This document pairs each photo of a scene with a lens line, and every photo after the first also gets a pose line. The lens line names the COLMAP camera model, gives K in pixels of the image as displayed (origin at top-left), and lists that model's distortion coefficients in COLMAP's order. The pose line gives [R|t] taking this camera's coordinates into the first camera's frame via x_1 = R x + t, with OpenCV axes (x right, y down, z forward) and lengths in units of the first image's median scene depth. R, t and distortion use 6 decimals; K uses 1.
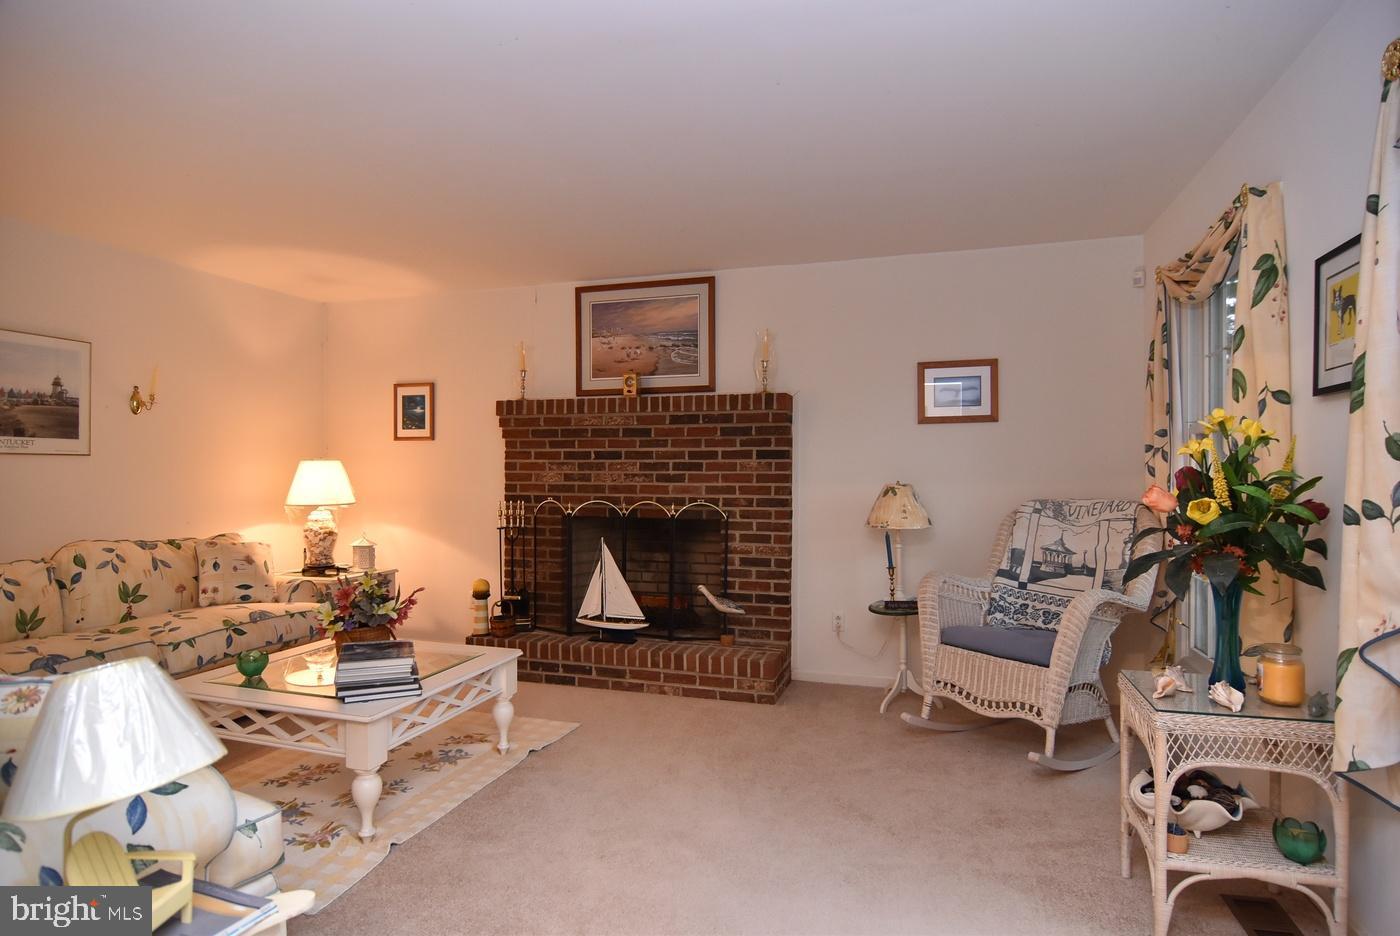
lens RADIAL K [[754.4, 0, 696.8], [0, 754.4, 476.4], [0, 0, 1]] dist [-0.007497, -0.008703]
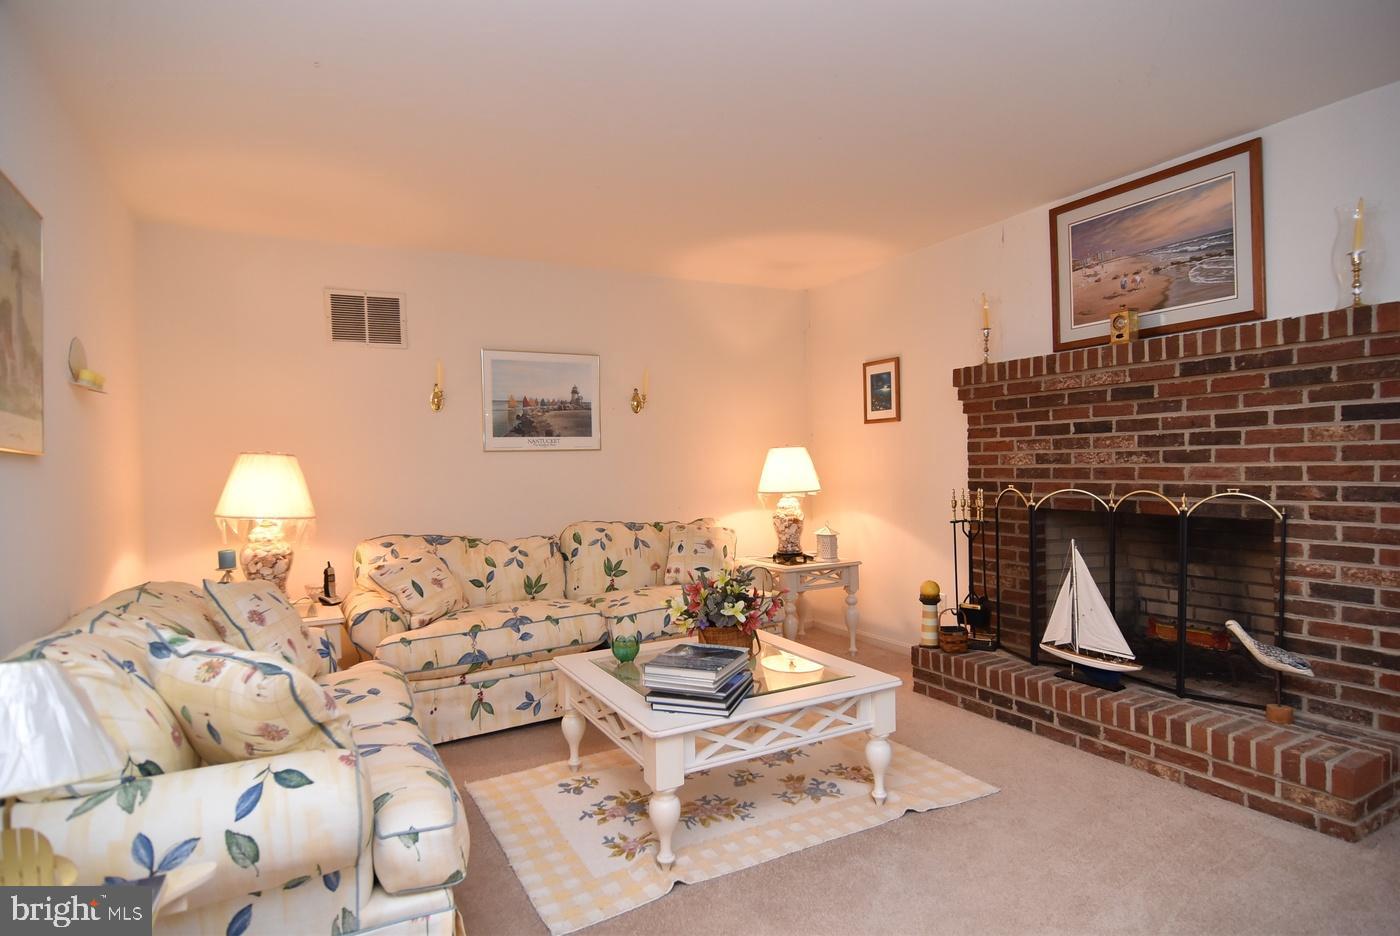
lens RADIAL K [[754.4, 0, 696.8], [0, 754.4, 476.4], [0, 0, 1]] dist [-0.007497, -0.008703]
pose [[0.715523, -0.007018, -0.698554, 0.124950], [0.021083, 0.999711, 0.011551, 0.003274], [0.698271, -0.022992, 0.715464, 0.218076]]
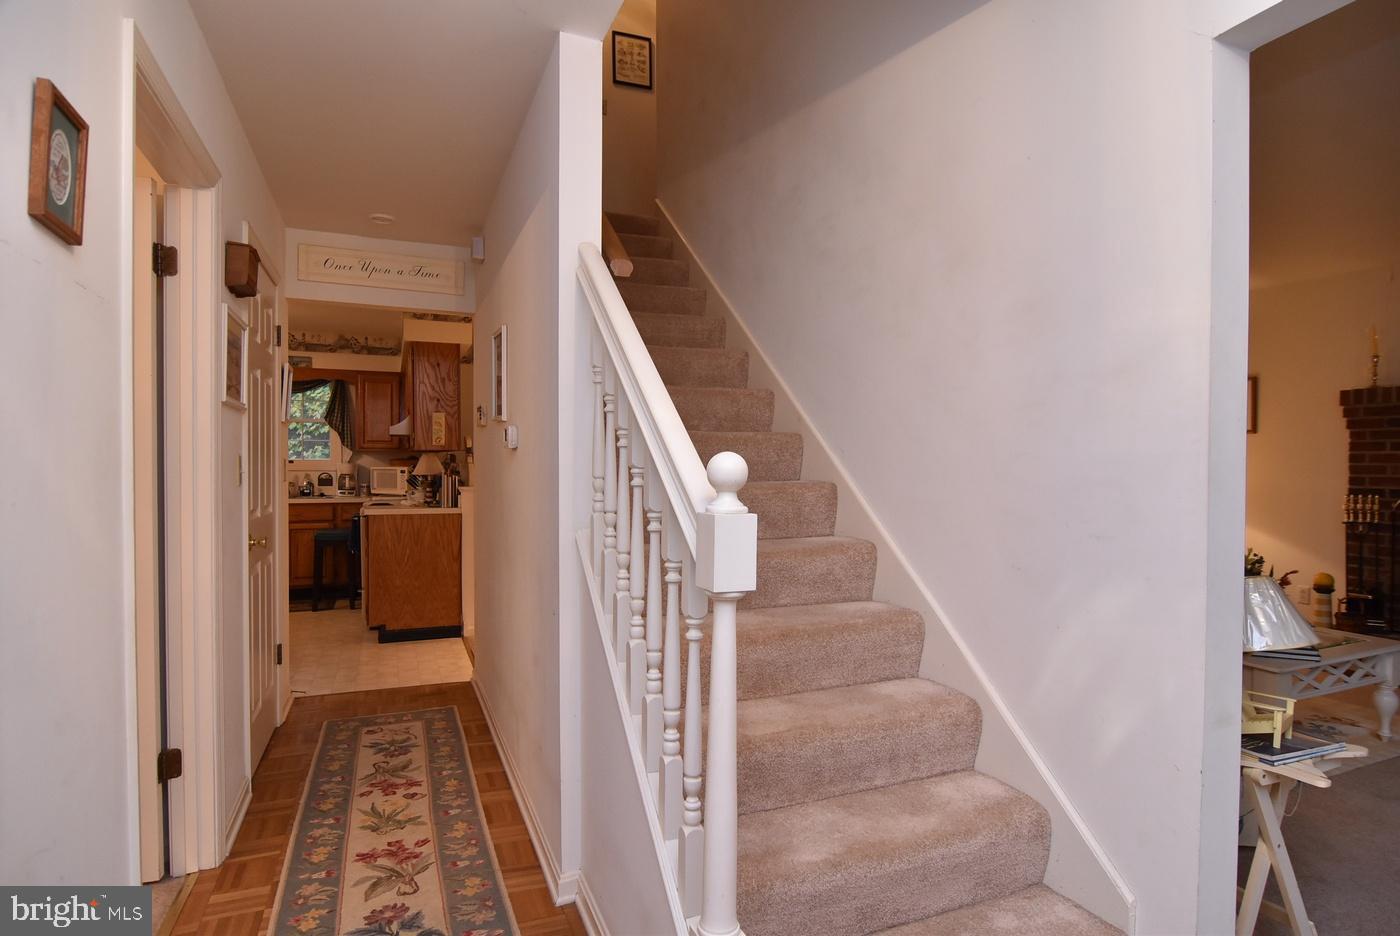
lens RADIAL K [[754.4, 0, 696.8], [0, 754.4, 476.4], [0, 0, 1]] dist [-0.007497, -0.008703]
pose [[0.636674, 0.009667, -0.771073, -0.057747], [-0.000017, 0.999922, 0.012522, -0.002613], [0.771133, -0.007959, 0.636624, -0.264215]]
